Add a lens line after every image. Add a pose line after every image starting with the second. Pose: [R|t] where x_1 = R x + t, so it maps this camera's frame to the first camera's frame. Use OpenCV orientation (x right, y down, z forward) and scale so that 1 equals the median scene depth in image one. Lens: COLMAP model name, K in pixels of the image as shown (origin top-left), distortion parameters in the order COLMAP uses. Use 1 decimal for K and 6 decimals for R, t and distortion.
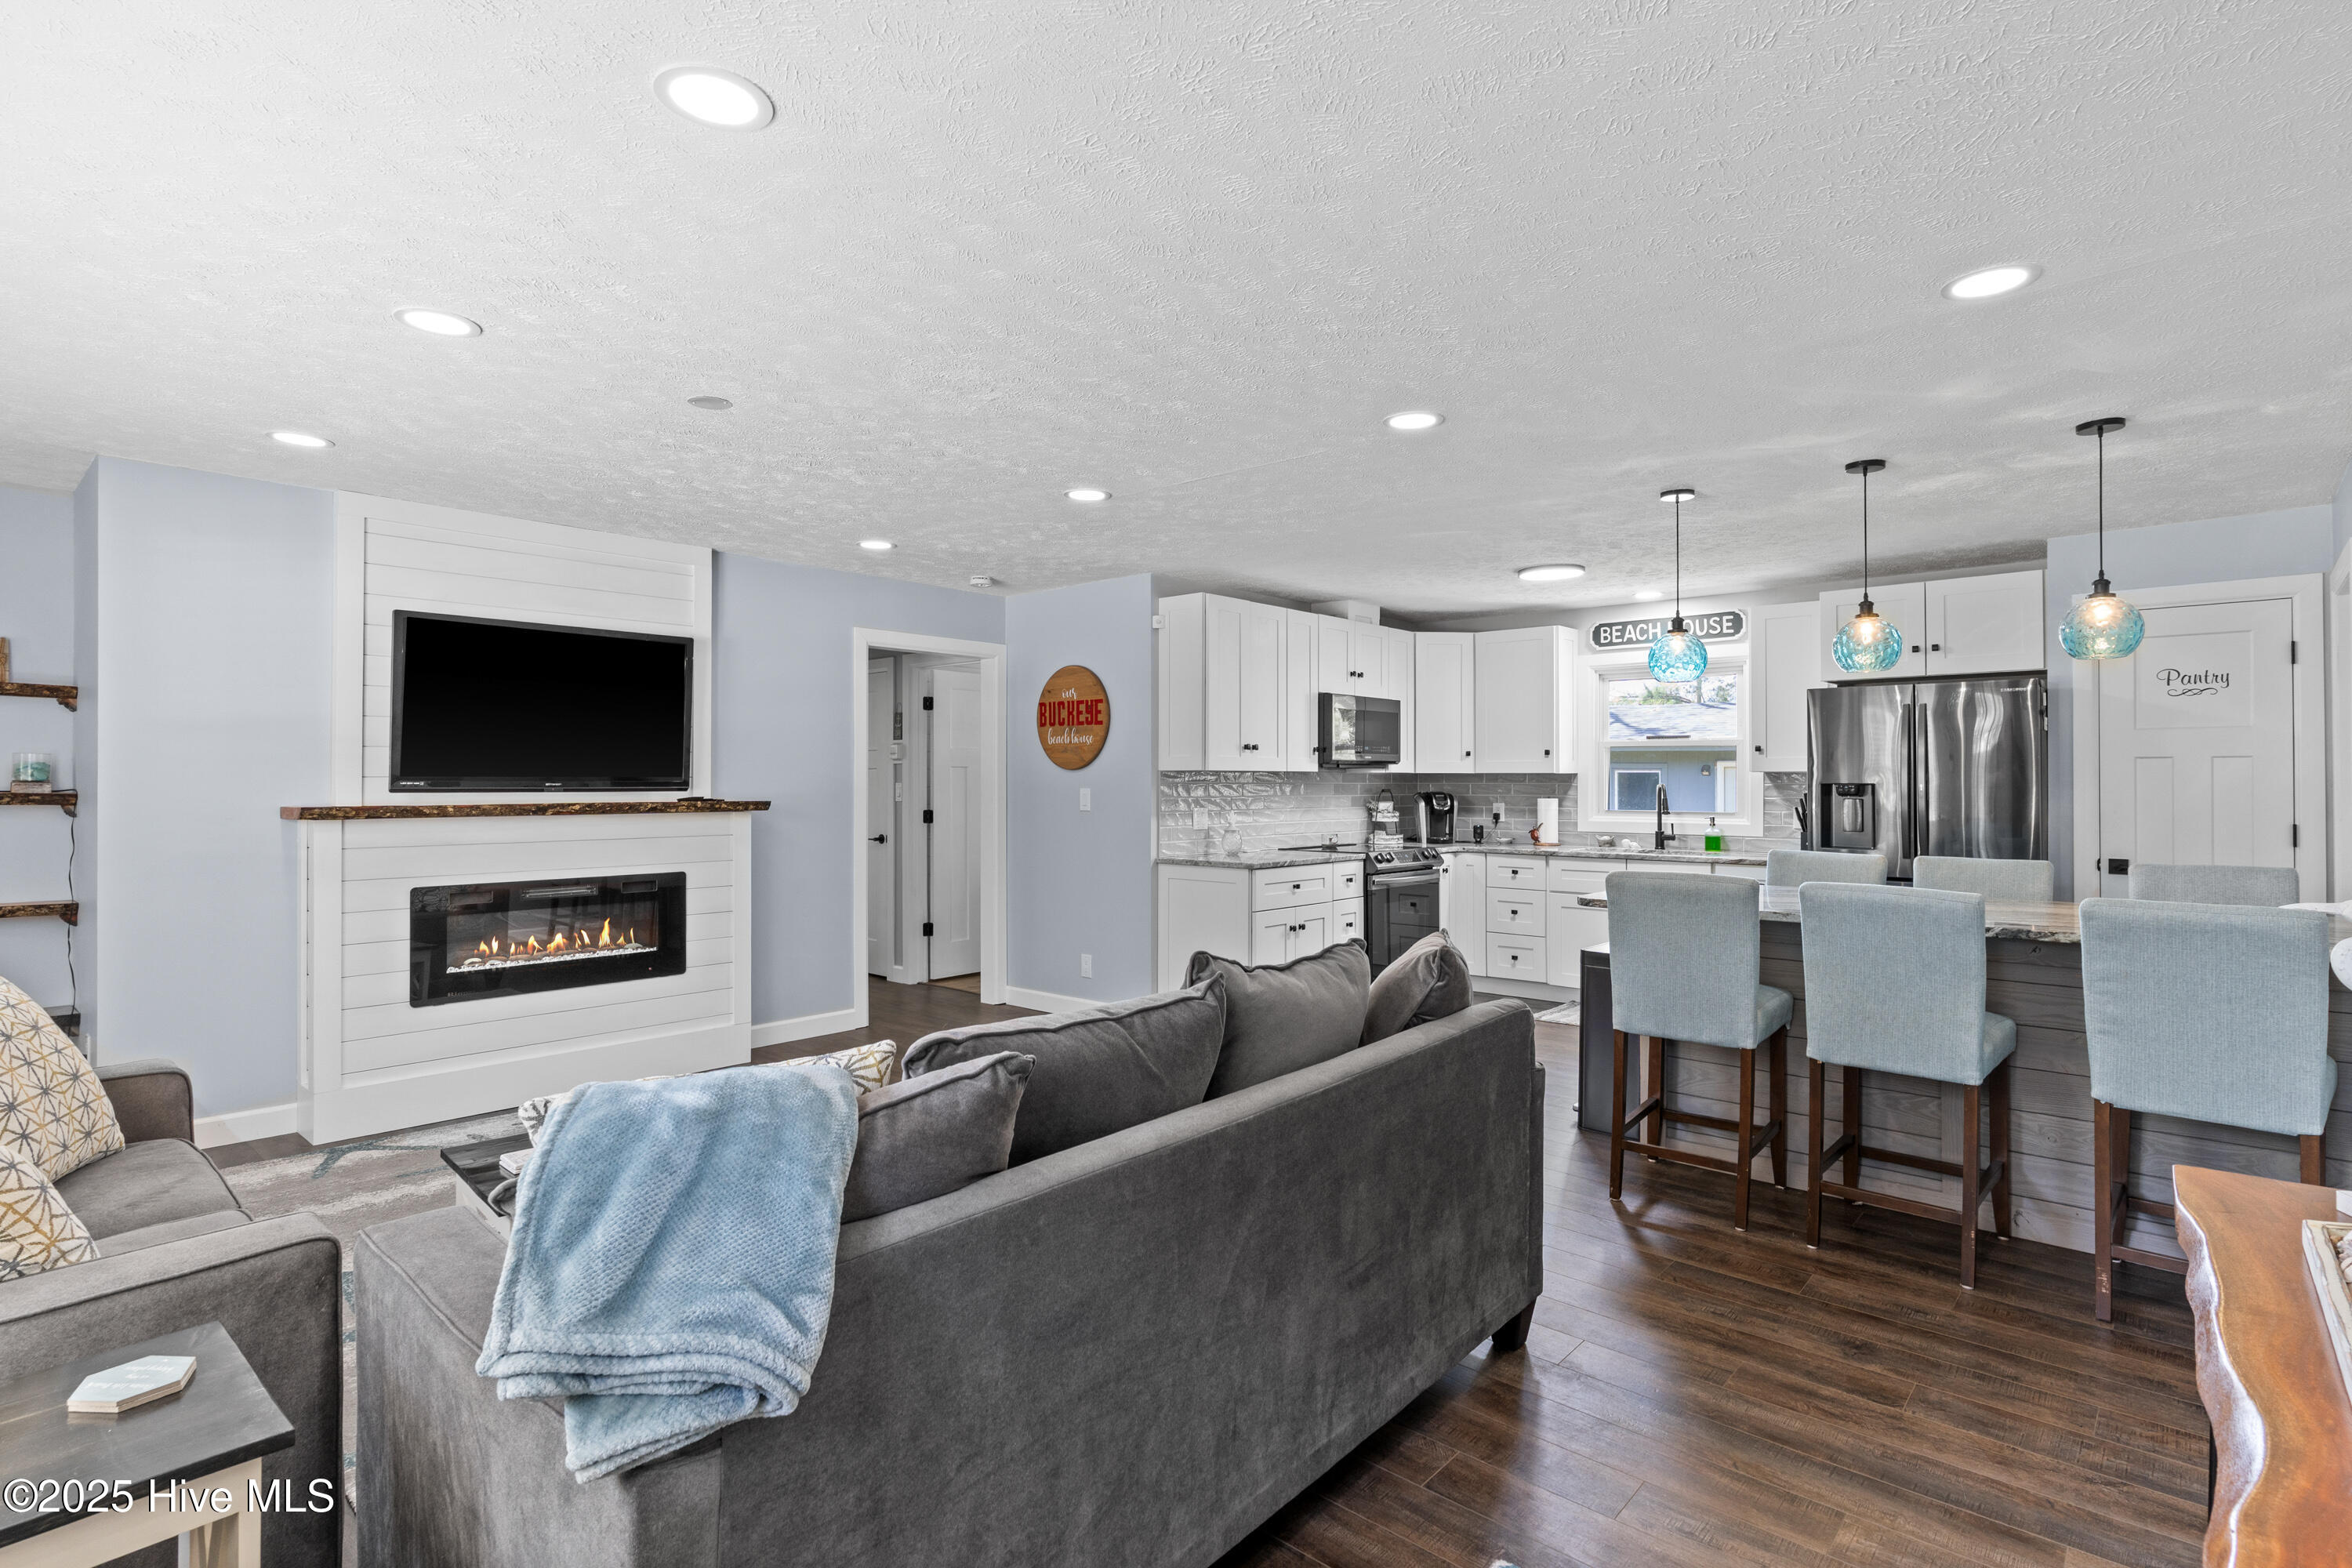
lens RADIAL K [[1143.2, 0, 1184.4], [0, 1143.2, 770.9], [0, 0, 1]] dist [0.003003, 0.000859]
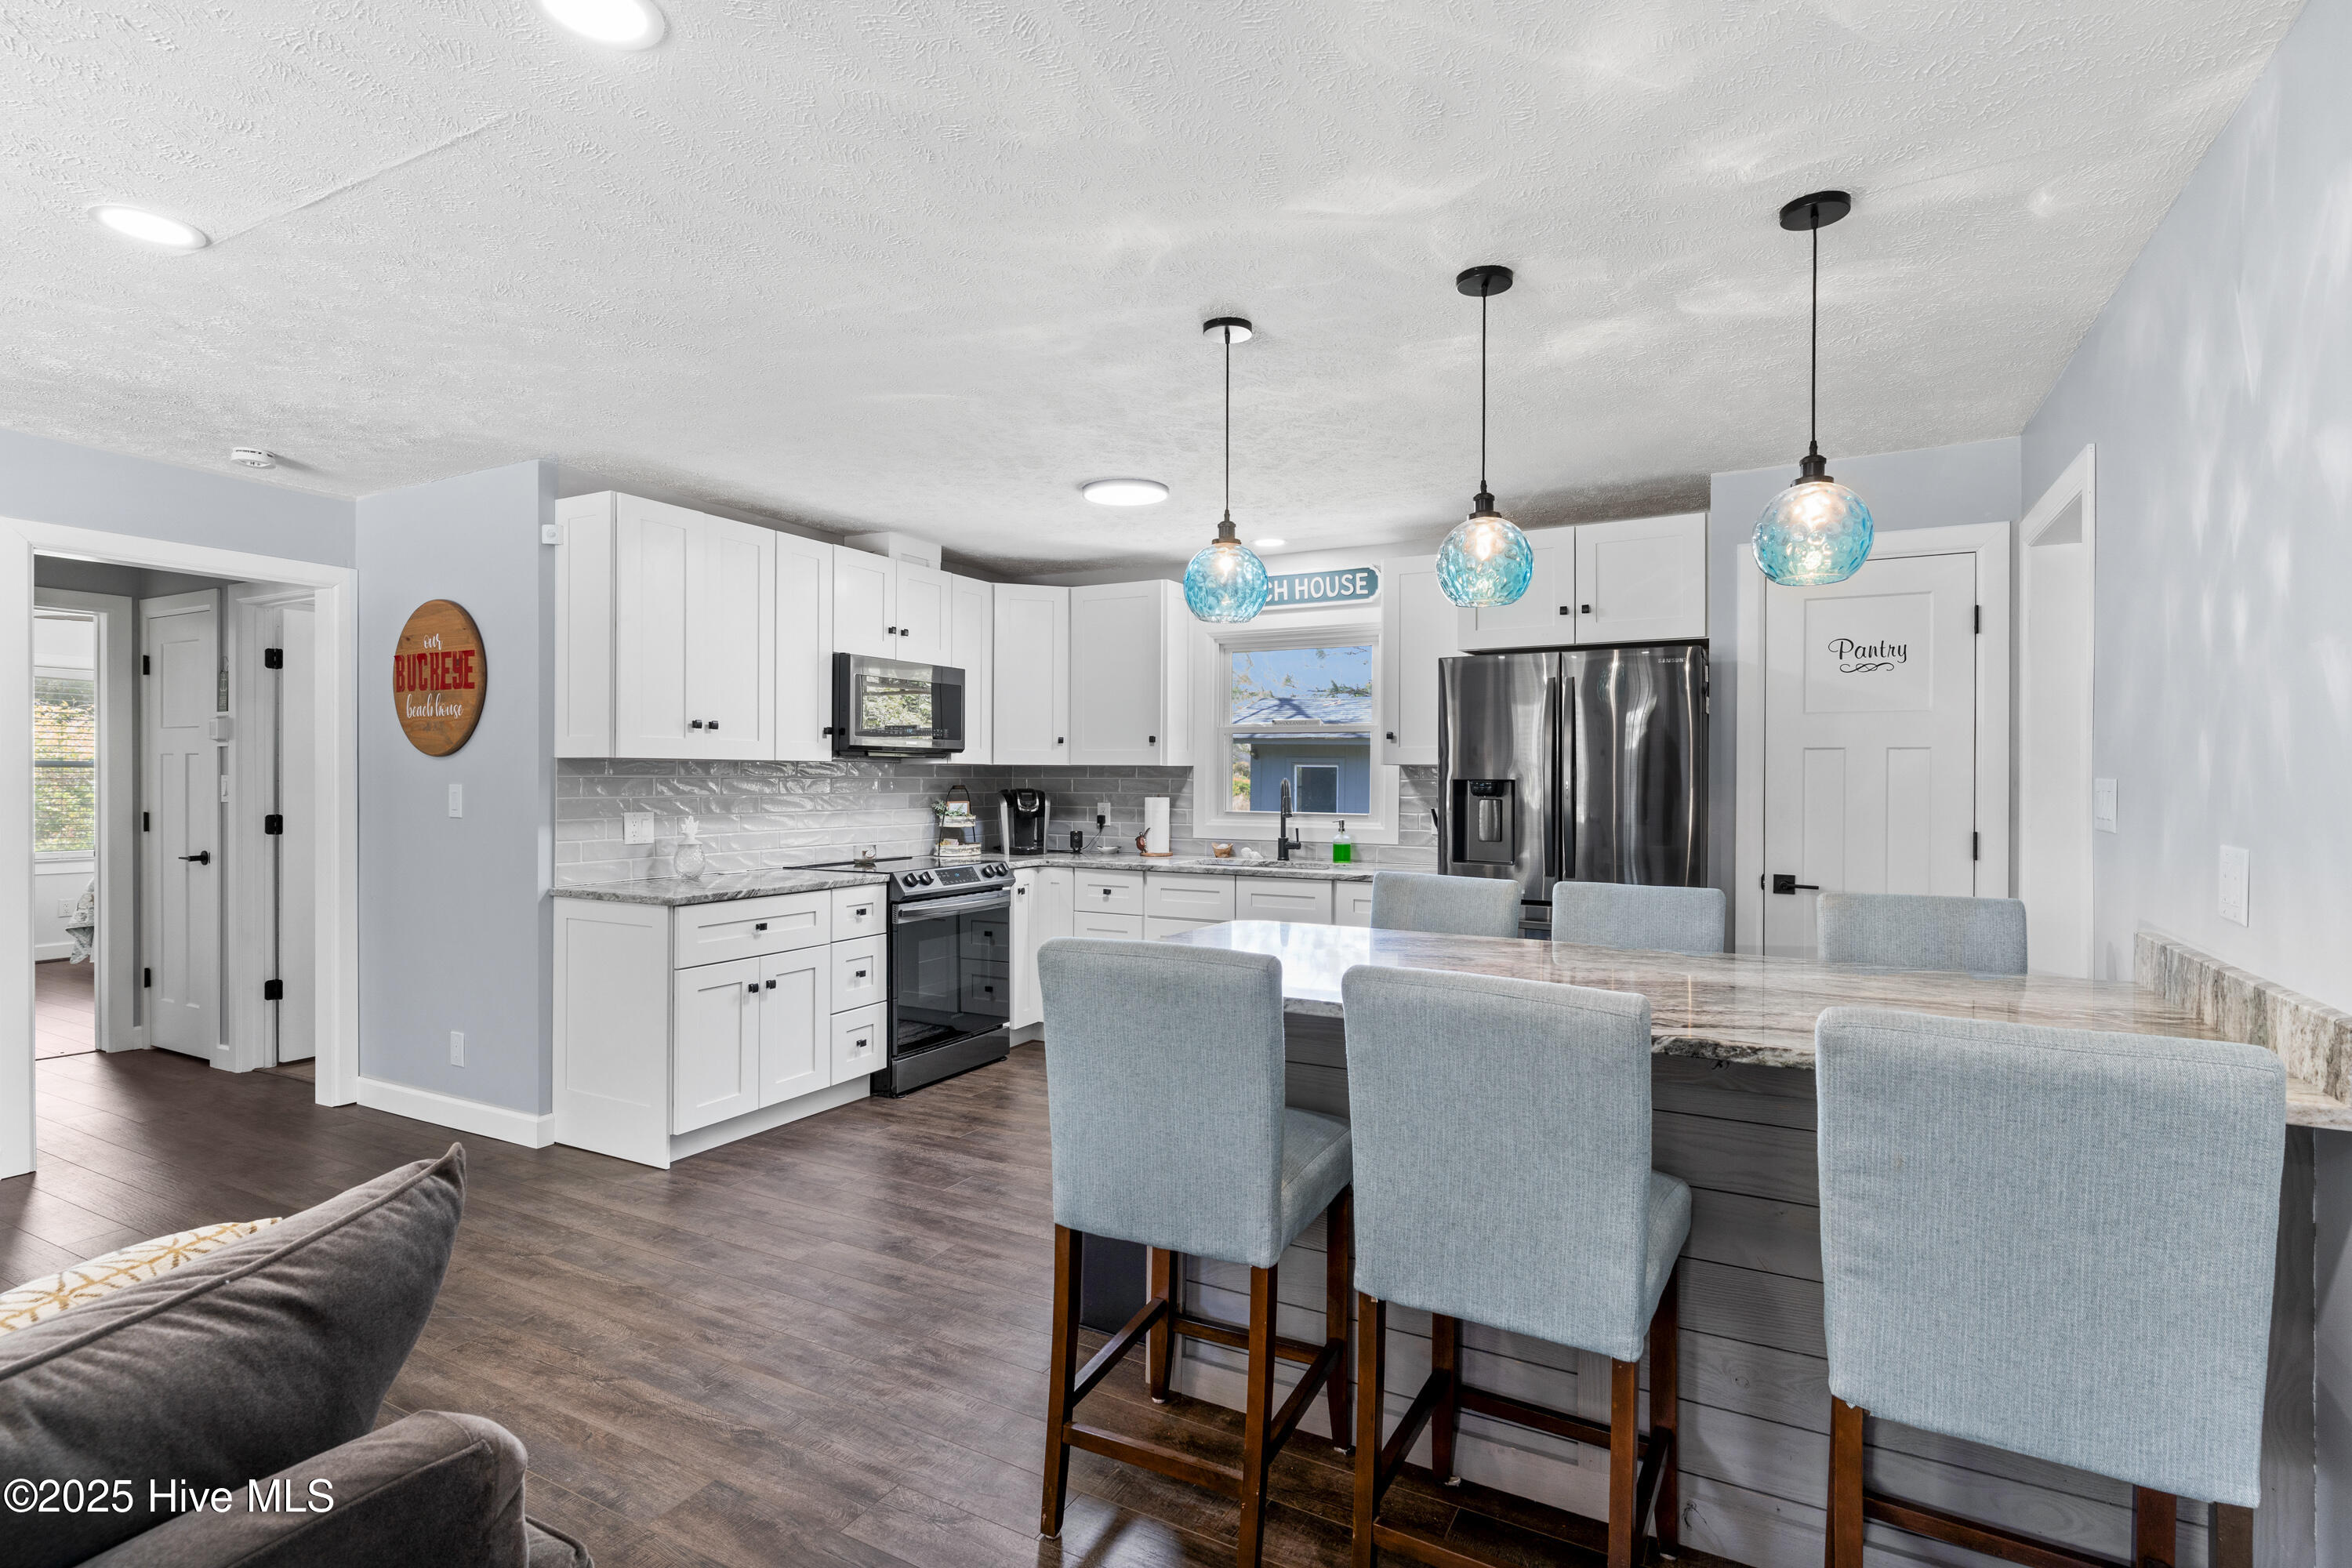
lens RADIAL K [[1143.2, 0, 1180.8], [0, 1143.2, 779.8], [0, 0, 1]] dist [0.003003, 0.000859]
pose [[0.972520, 0.002685, 0.232806, 0.223808], [-0.005655, 0.999911, 0.012092, 0.003167], [-0.232753, -0.013076, 0.972448, 0.329873]]
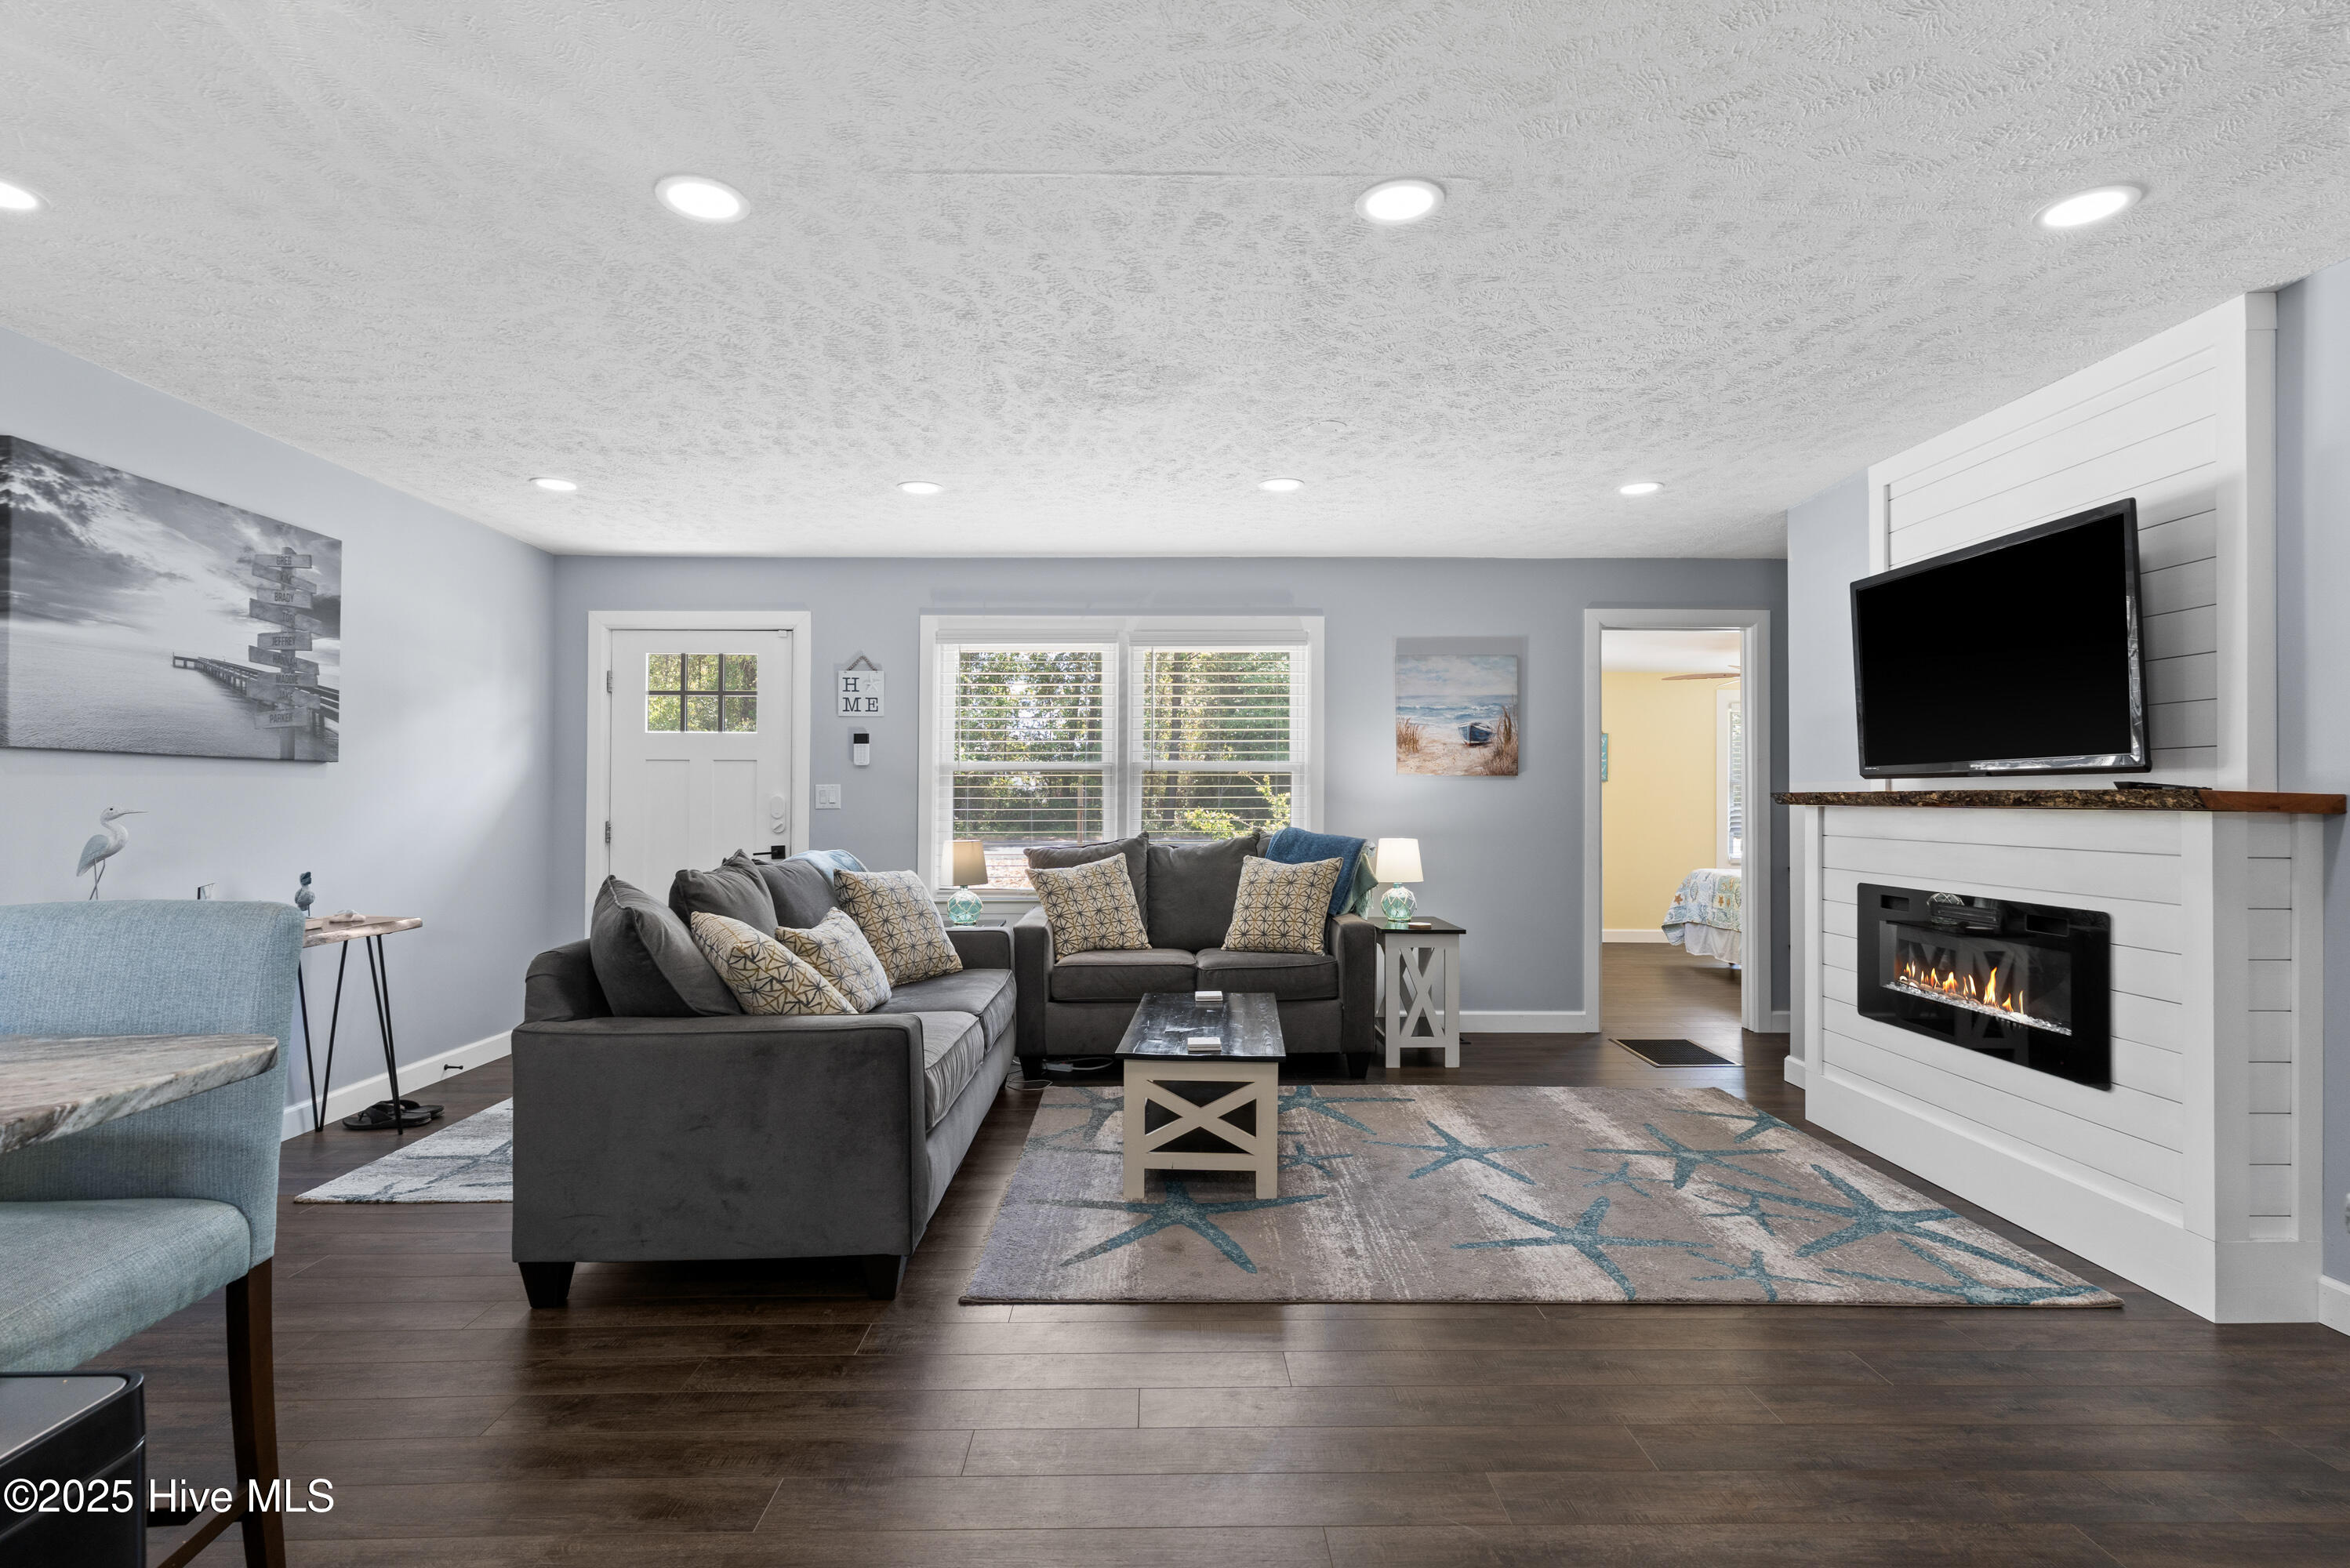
lens RADIAL K [[1142.2, 0, 1180.8], [0, 1142.2, 787.2], [0, 0, 1]] dist [0.003003, 0.000859]
pose [[-0.729426, -0.007651, -0.684017, 0.307441], [0.002758, 0.999896, -0.014126, 0.033212], [0.684054, -0.012190, -0.729330, 1.154333]]
